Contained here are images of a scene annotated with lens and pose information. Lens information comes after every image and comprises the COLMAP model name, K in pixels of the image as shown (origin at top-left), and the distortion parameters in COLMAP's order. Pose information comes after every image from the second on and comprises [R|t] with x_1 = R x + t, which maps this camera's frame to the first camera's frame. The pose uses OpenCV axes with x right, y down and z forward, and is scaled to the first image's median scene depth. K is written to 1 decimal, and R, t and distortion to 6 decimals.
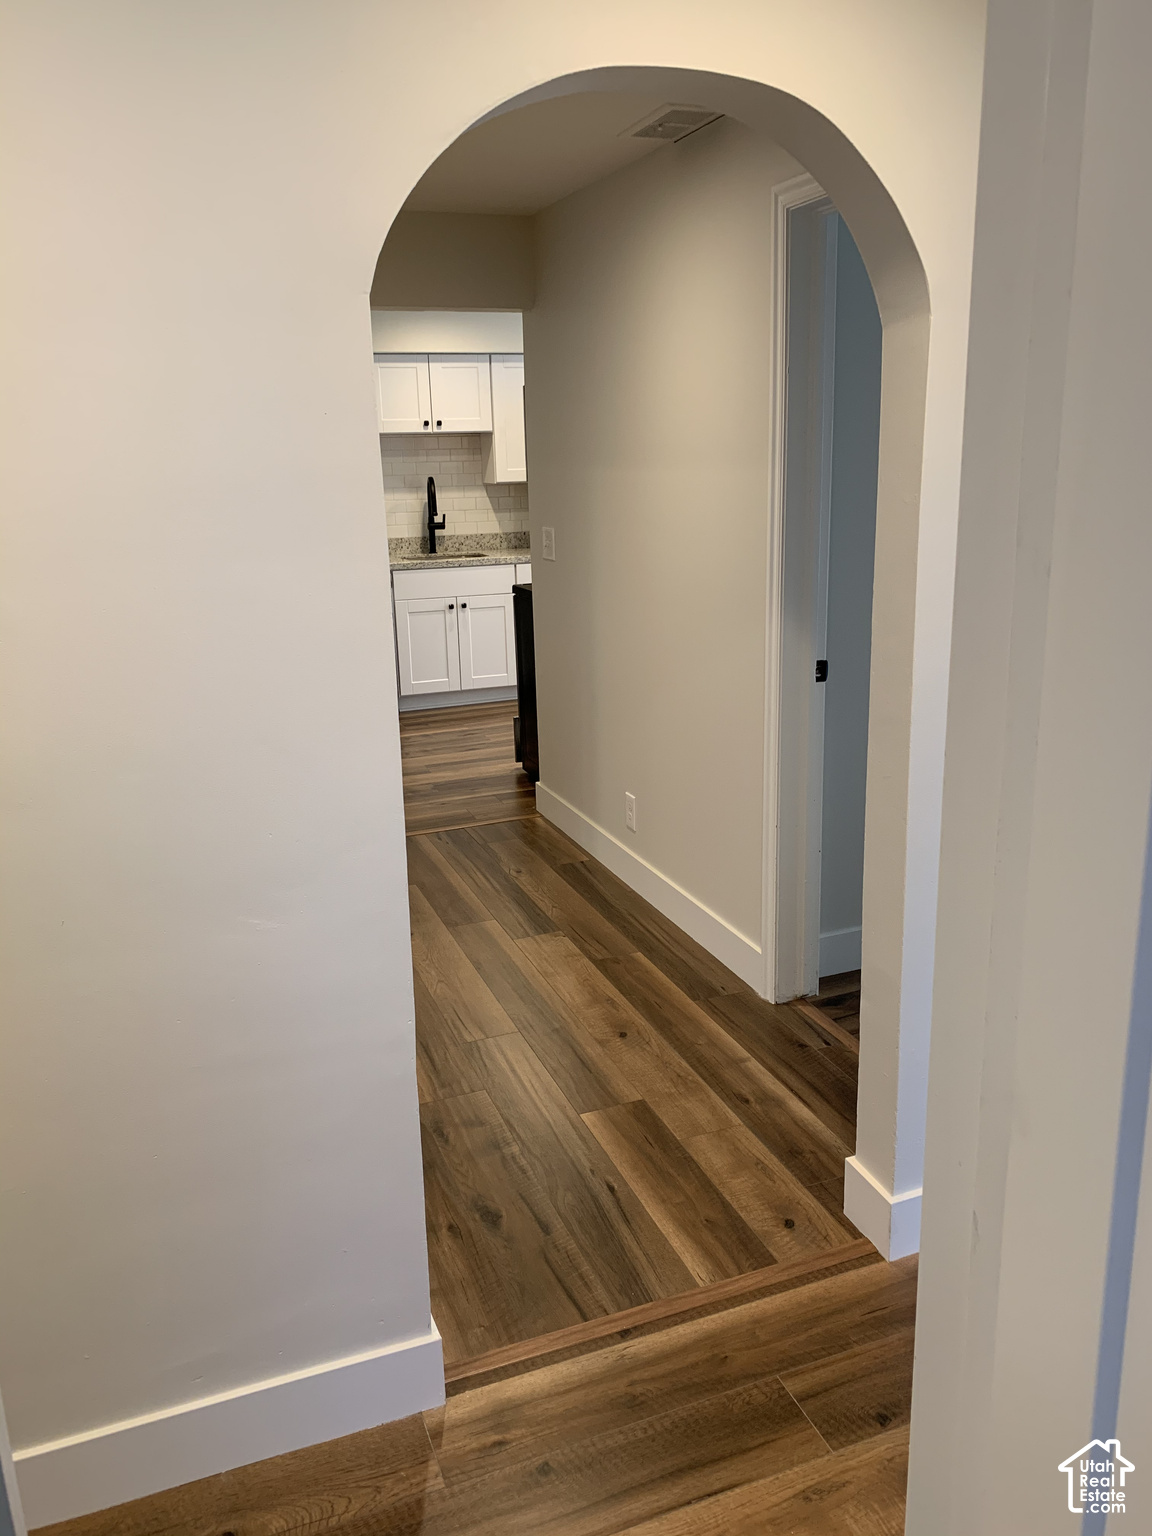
lens RADIAL K [[1158.4, 0, 582.0], [0, 1158.4, 756.3], [0, 0, 1]] dist [0.013060, -0.020855]
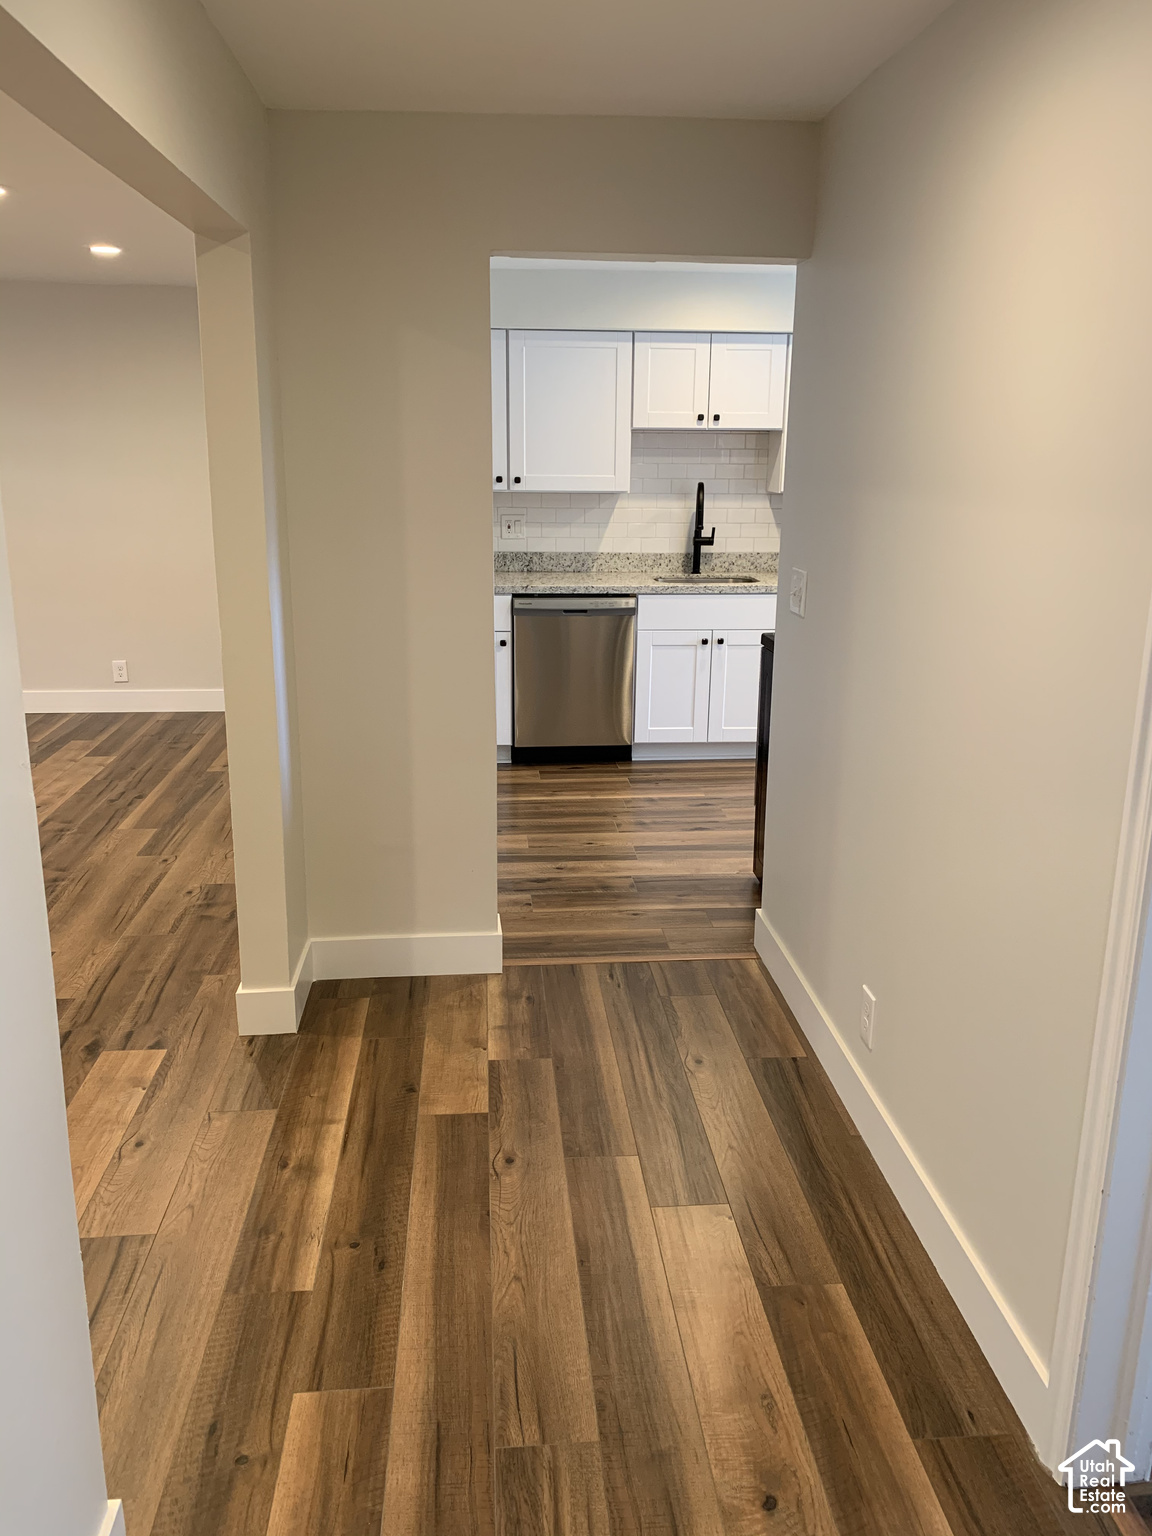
lens RADIAL K [[1158.4, 0, 573.7], [0, 1158.4, 779.1], [0, 0, 1]] dist [0.013060, -0.020855]
pose [[0.959763, 0.105599, -0.260198, 0.021555], [-0.100193, 0.994387, 0.033993, -0.049141], [0.262328, -0.006555, 0.964957, 0.174762]]
